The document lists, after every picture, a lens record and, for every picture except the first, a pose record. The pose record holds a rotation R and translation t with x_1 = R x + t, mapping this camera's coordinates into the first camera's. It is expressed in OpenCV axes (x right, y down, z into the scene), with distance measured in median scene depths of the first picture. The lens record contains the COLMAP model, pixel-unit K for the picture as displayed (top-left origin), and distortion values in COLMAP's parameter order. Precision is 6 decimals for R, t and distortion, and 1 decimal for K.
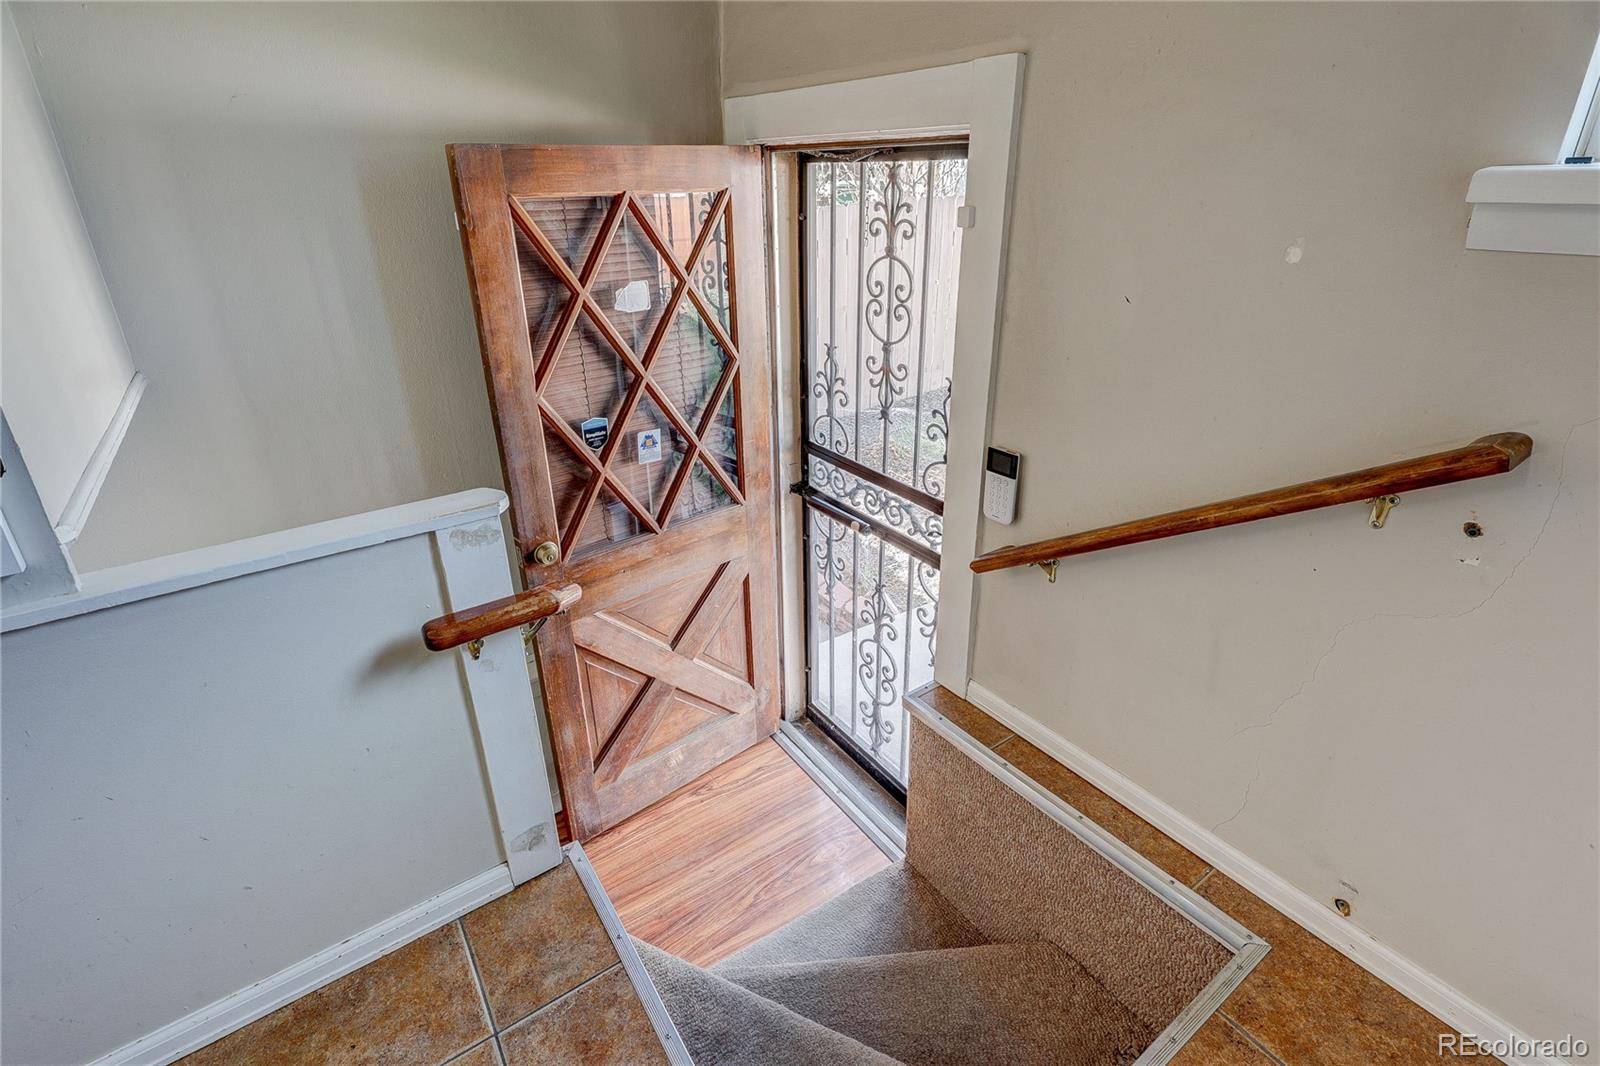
lens RADIAL K [[759.9, 0, 803.4], [0, 759.9, 489.5], [0, 0, 1]] dist [-0.004294, -0.000448]
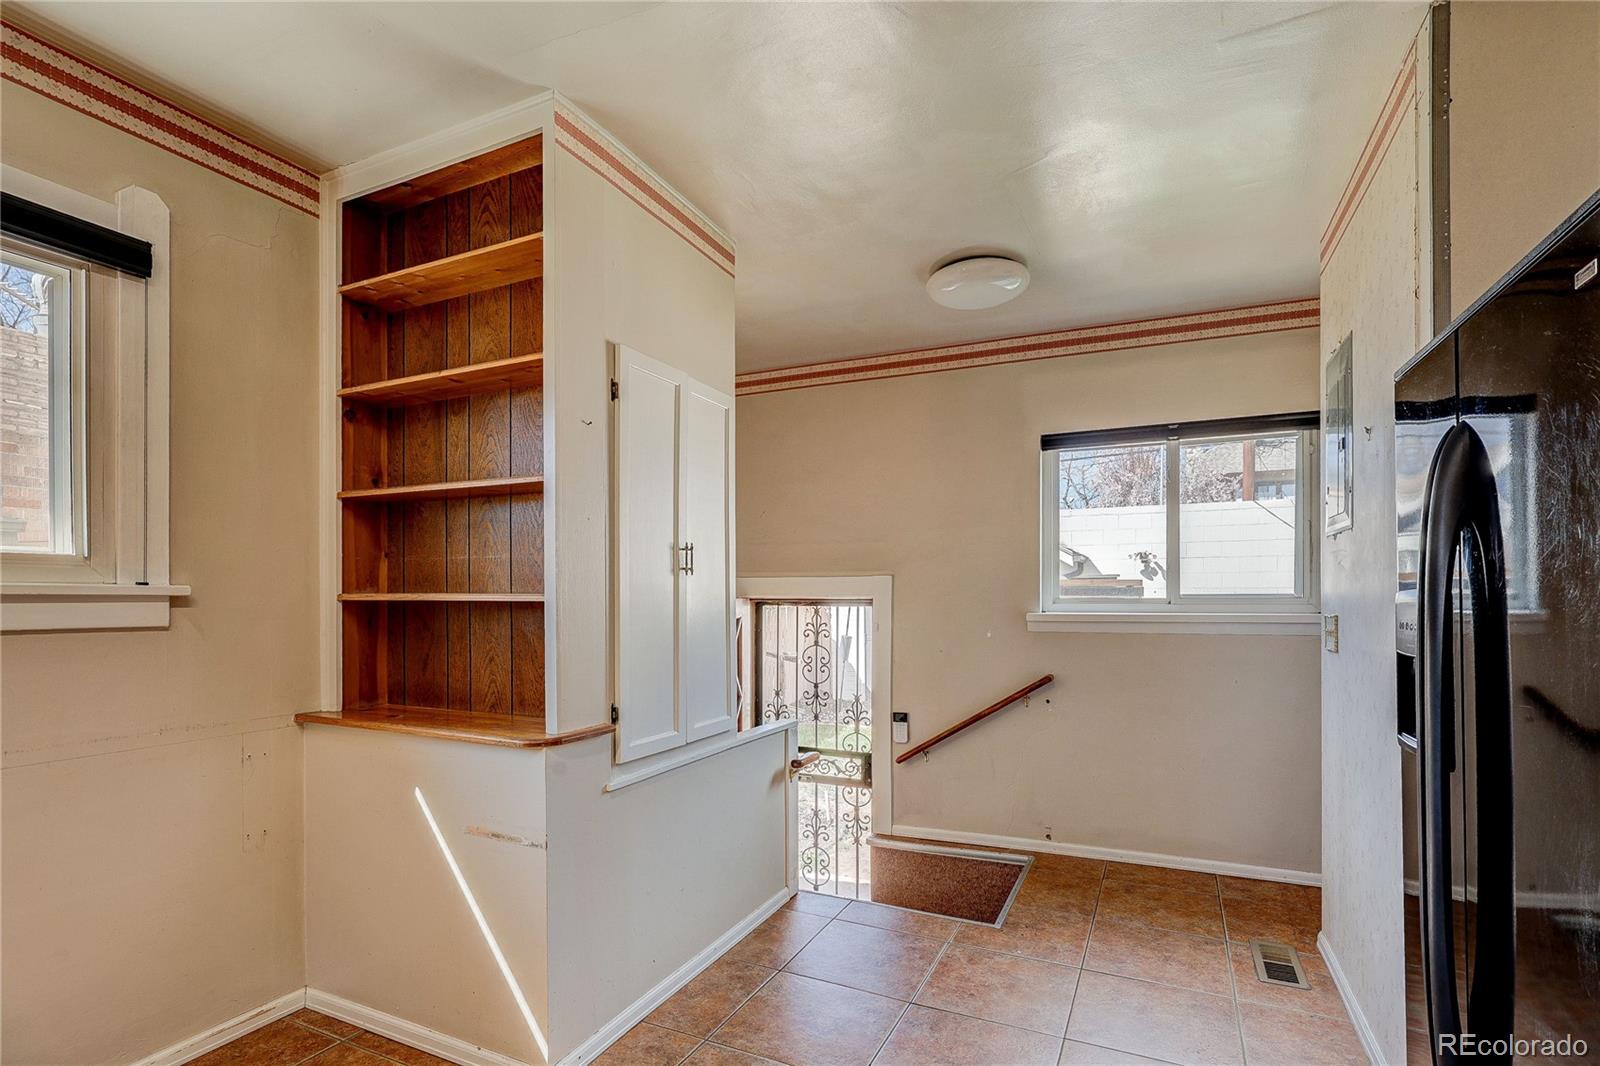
lens RADIAL K [[763.0, 0, 804.9], [0, 763.0, 602.5], [0, 0, 1]] dist [-0.001265, -0.000171]
pose [[0.867164, 0.011442, 0.497892, -1.060612], [0.180838, 0.924266, -0.336200, 0.337856], [-0.464031, 0.381579, 0.799420, -0.859319]]
